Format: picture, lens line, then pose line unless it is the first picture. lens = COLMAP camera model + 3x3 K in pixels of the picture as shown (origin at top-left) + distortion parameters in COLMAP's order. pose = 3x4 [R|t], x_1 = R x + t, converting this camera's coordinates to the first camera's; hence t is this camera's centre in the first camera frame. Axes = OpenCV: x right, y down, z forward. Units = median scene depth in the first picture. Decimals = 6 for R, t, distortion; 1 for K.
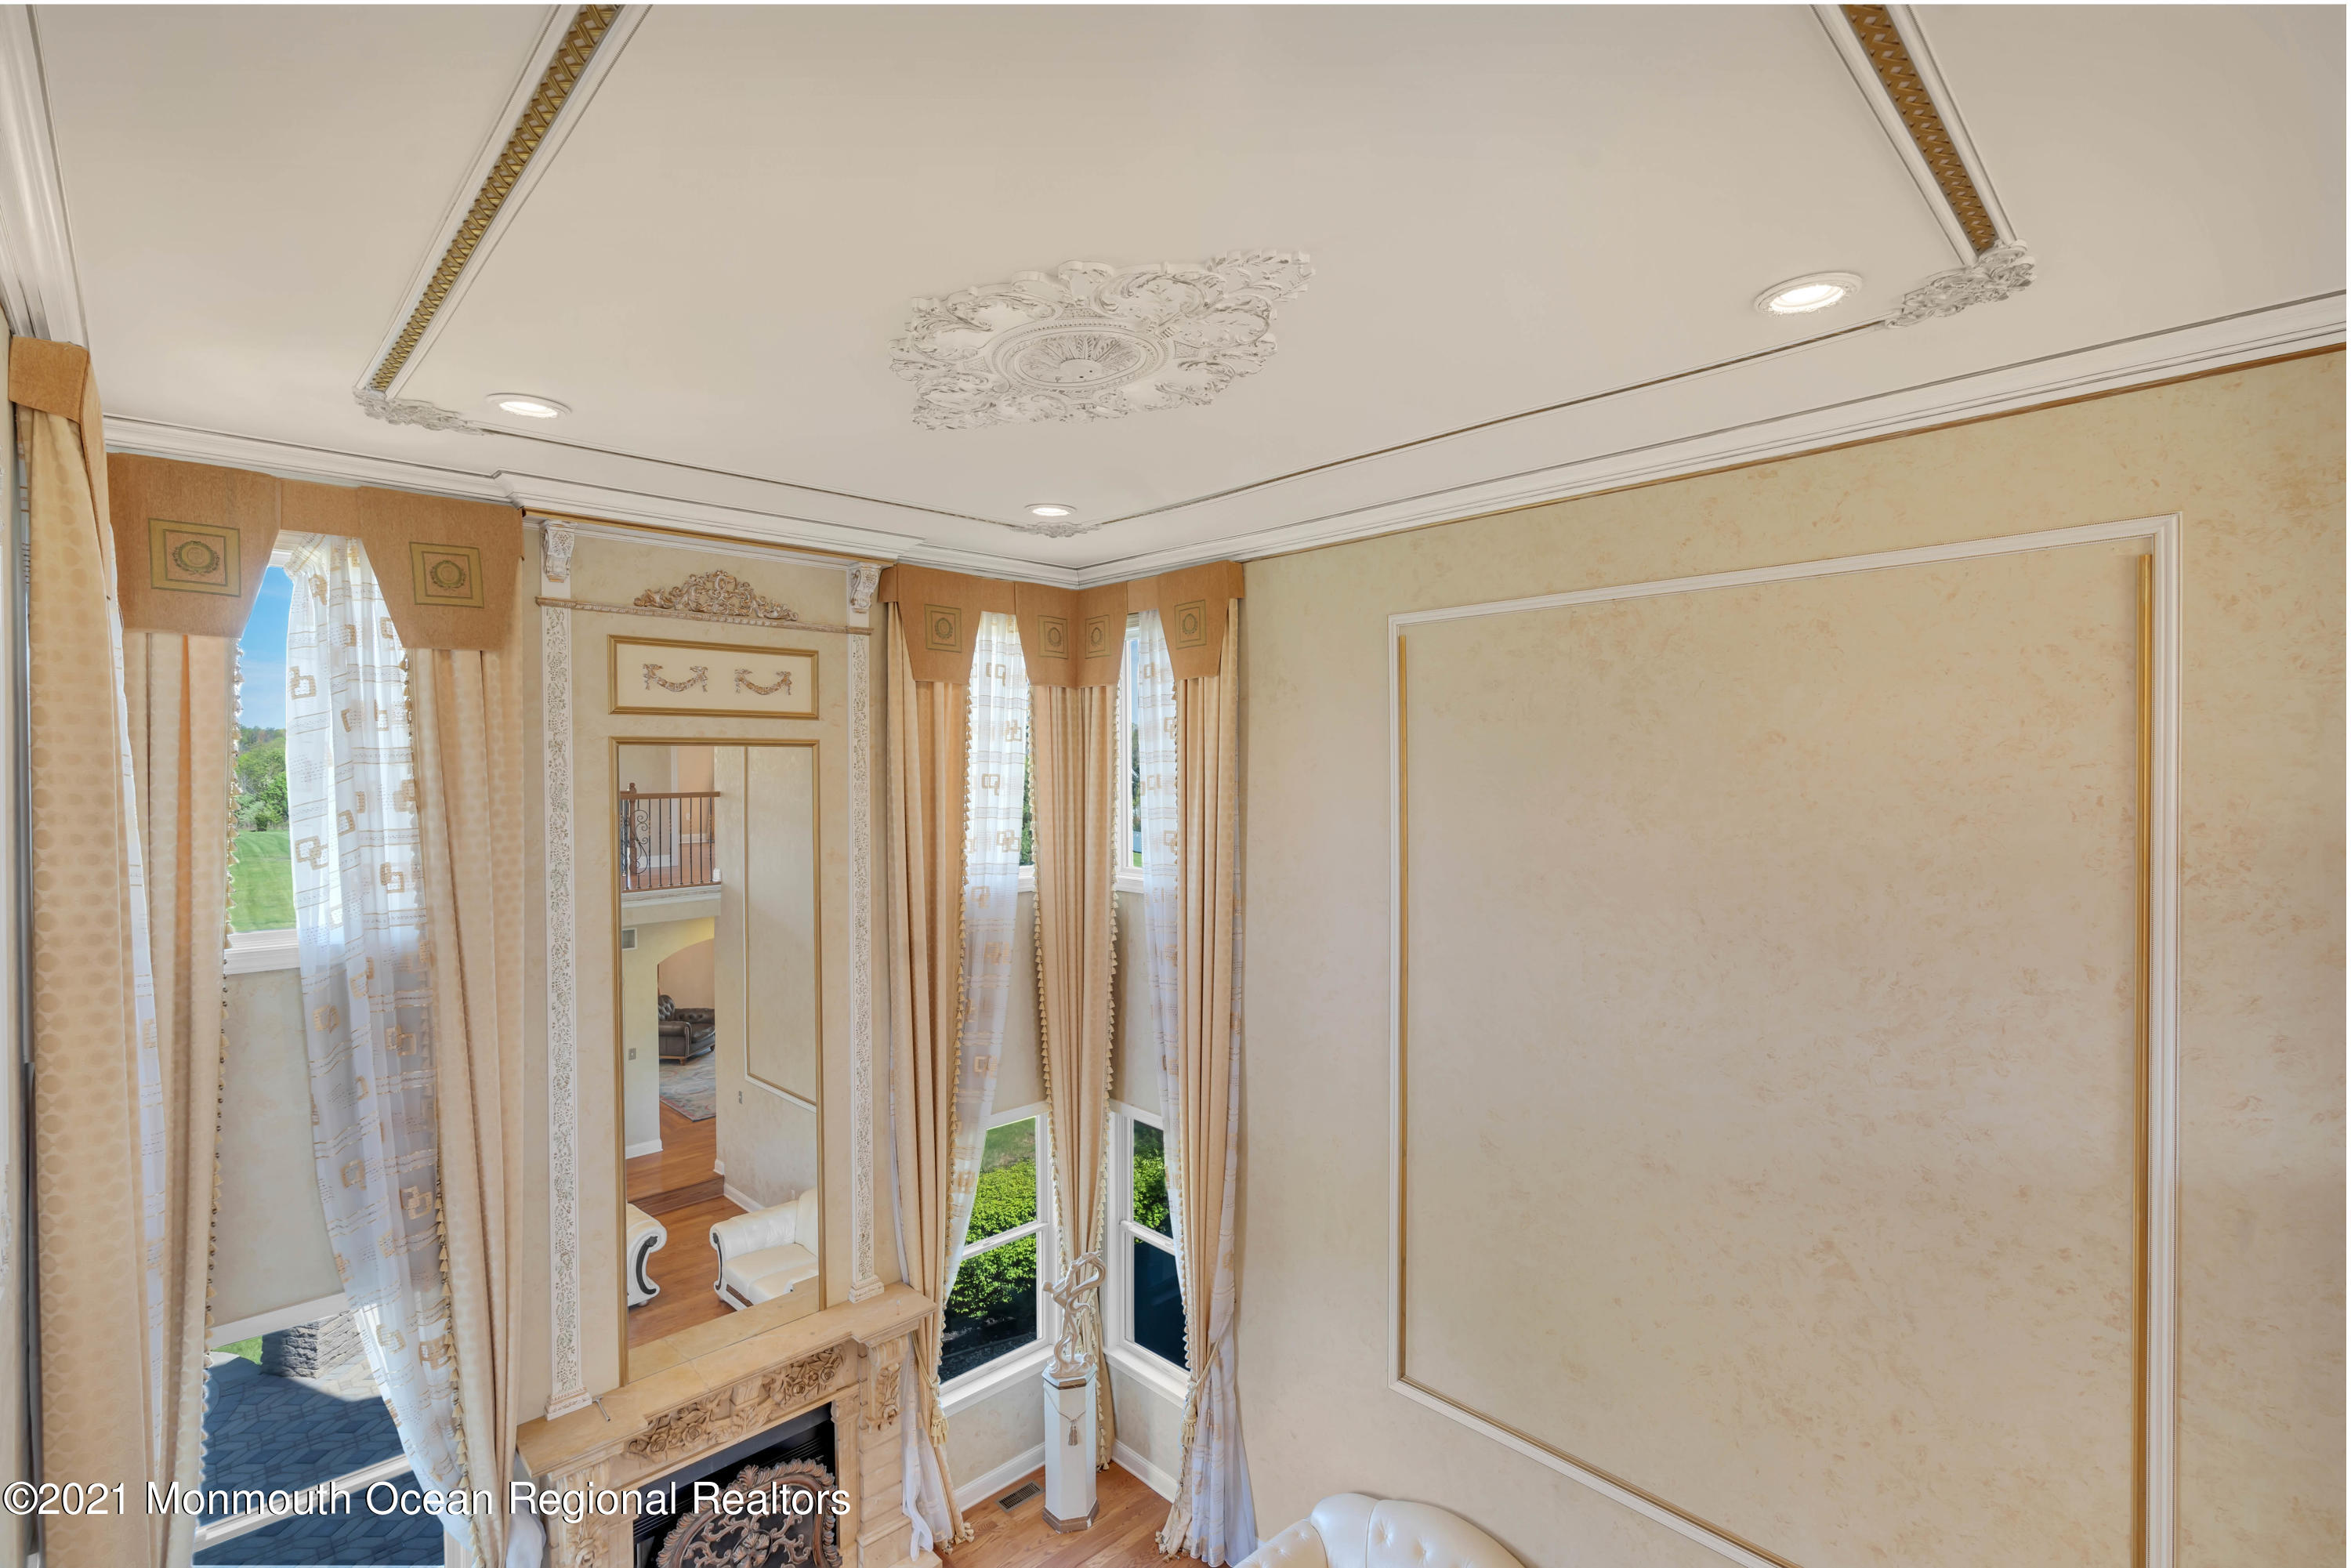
lens RADIAL K [[1056.4, 0, 1171.8], [0, 1056.4, 781.3], [0, 0, 1]] dist [-0.014966, 0.004815]
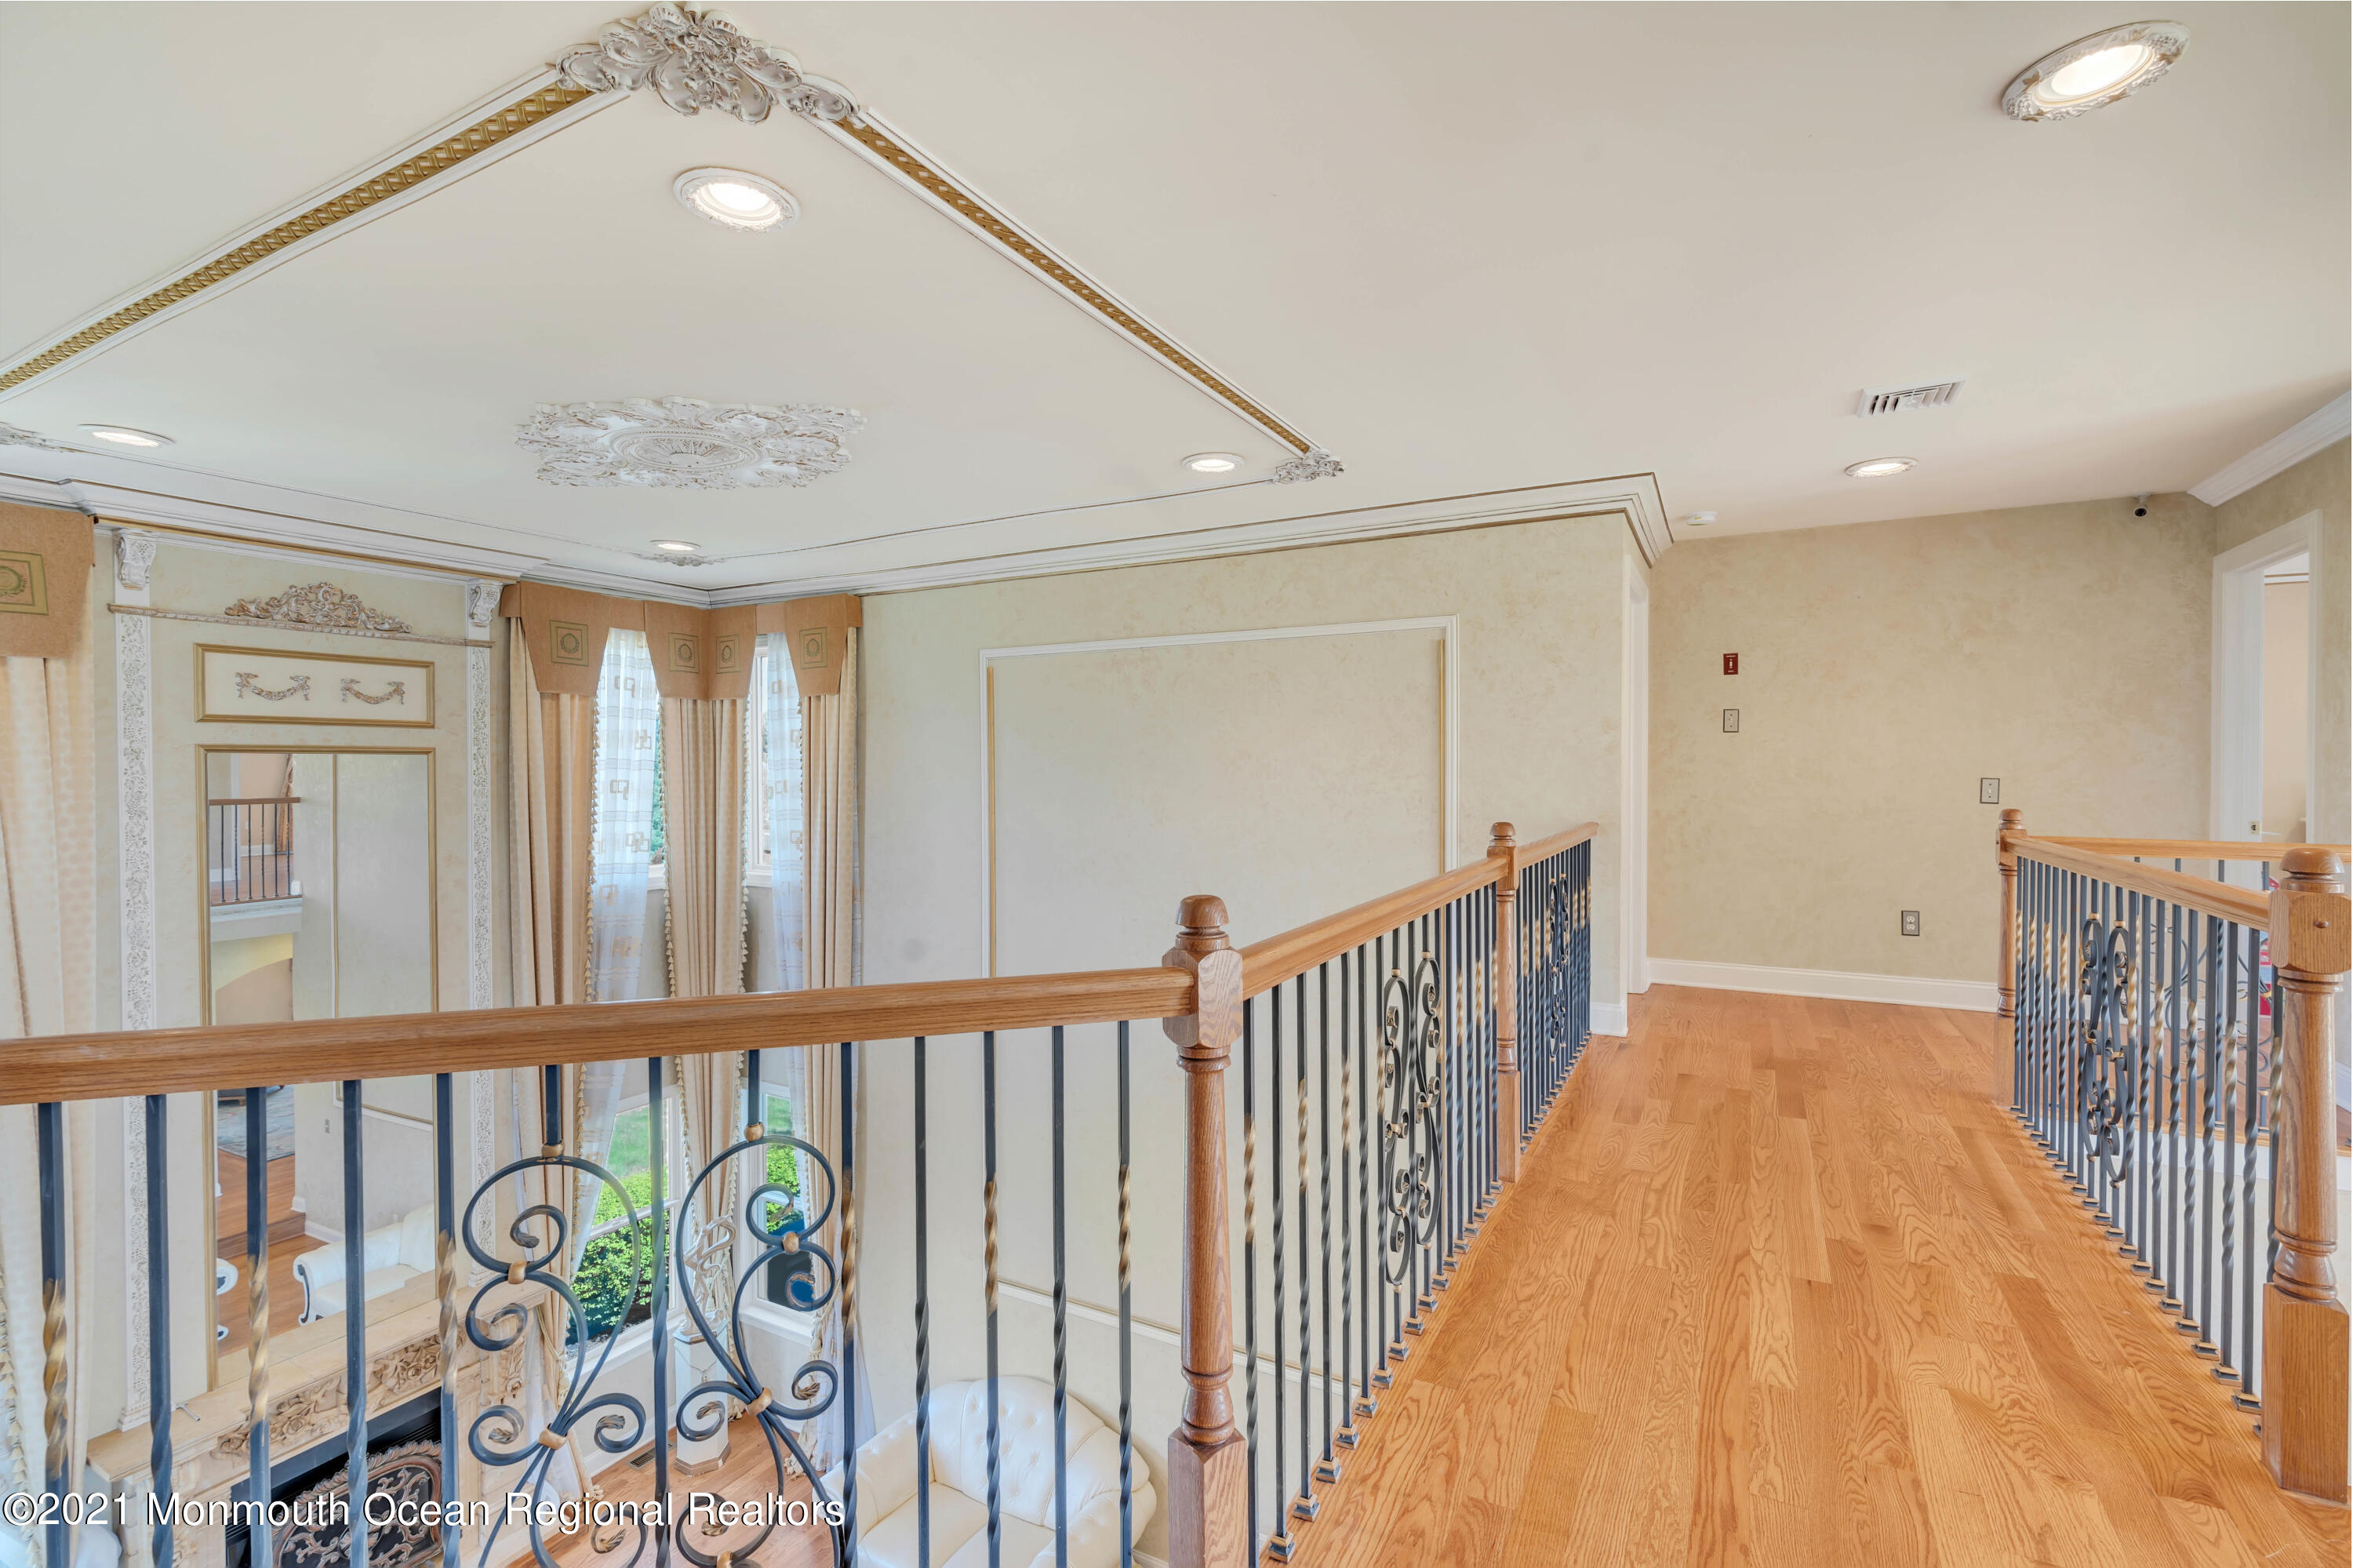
lens RADIAL K [[1057.4, 0, 1177.8], [0, 1057.4, 780.8], [0, 0, 1]] dist [-0.014966, 0.004815]
pose [[0.953181, -0.001285, 0.302399, 0.053662], [0.001620, 0.999998, -0.000857, -0.004936], [-0.302397, 0.001307, 0.953181, -0.222552]]
